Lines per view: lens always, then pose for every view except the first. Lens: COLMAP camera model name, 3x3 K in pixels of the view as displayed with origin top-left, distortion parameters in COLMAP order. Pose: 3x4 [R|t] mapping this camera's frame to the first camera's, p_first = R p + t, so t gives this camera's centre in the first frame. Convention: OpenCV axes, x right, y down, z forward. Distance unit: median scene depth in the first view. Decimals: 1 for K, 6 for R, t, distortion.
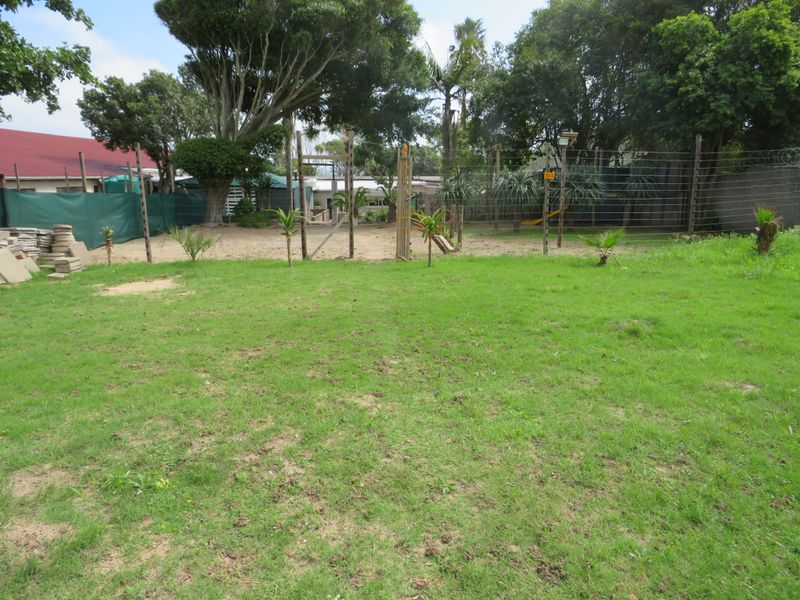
lens RADIAL K [[585.3, 0, 409.1], [0, 585.3, 301.3], [0, 0, 1]] dist [-0.006975, -0.021611]
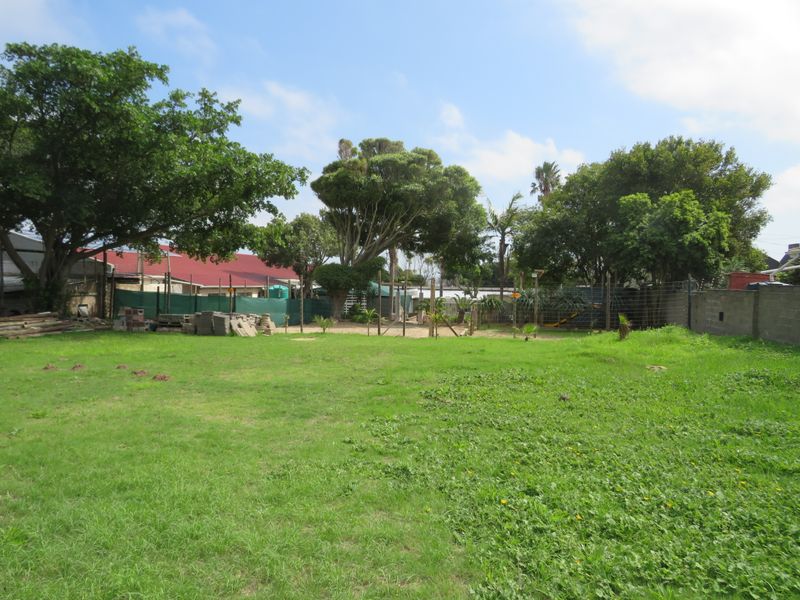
lens RADIAL K [[589.1, 0, 402.9], [0, 589.1, 296.3], [0, 0, 1]] dist [-0.008883, -0.006278]
pose [[0.978422, 0.021378, -0.205509, 0.128426], [-0.059663, 0.981495, -0.181953, 0.065319], [0.197817, 0.190288, 0.961592, -0.379847]]
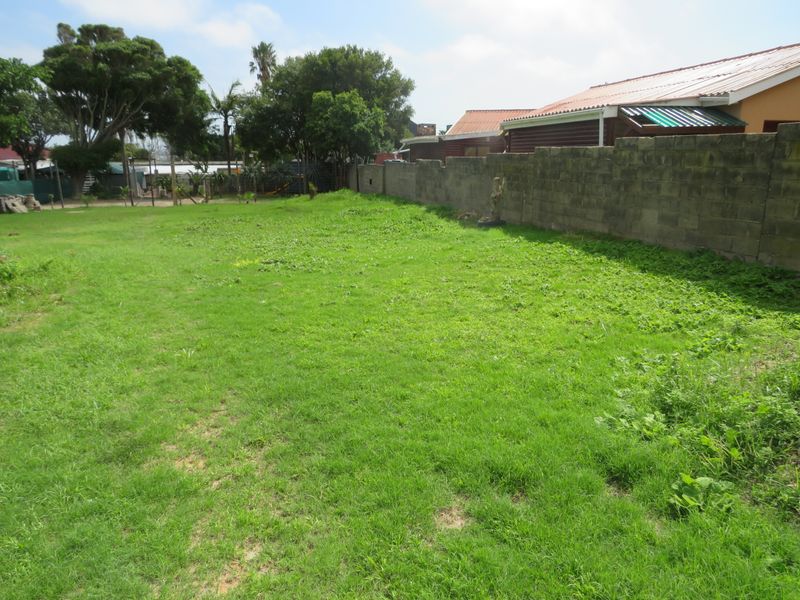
lens RADIAL K [[585.3, 0, 409.1], [0, 585.3, 301.3], [0, 0, 1]] dist [-0.006975, -0.021611]
pose [[0.970569, -0.058229, 0.233676, 0.156467], [0.049914, 0.997897, 0.041346, 0.124799], [-0.235593, -0.028465, 0.971435, -0.742645]]
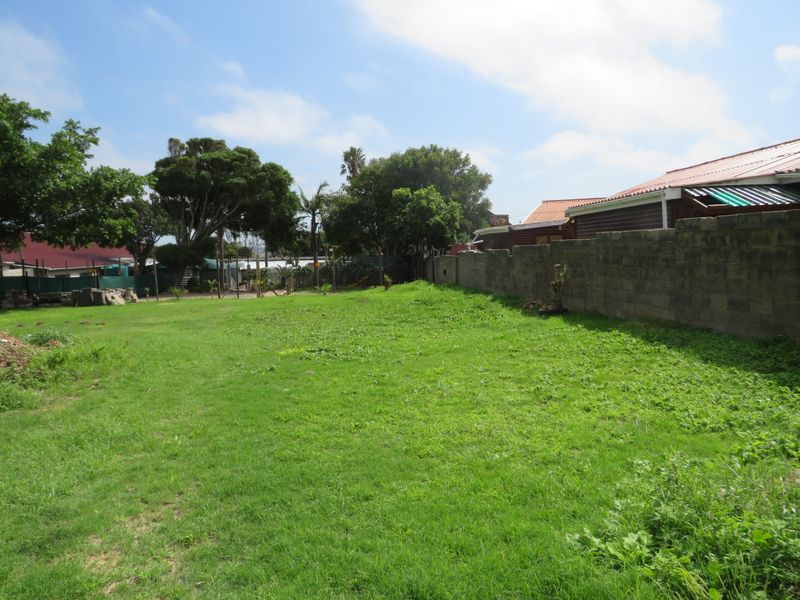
lens RADIAL K [[589.1, 0, 402.9], [0, 589.1, 296.3], [0, 0, 1]] dist [-0.008883, -0.006278]
pose [[0.996336, -0.029288, 0.080350, 0.189041], [0.039554, 0.990815, -0.129309, 0.127560], [-0.075825, 0.132014, 0.988344, -0.736720]]
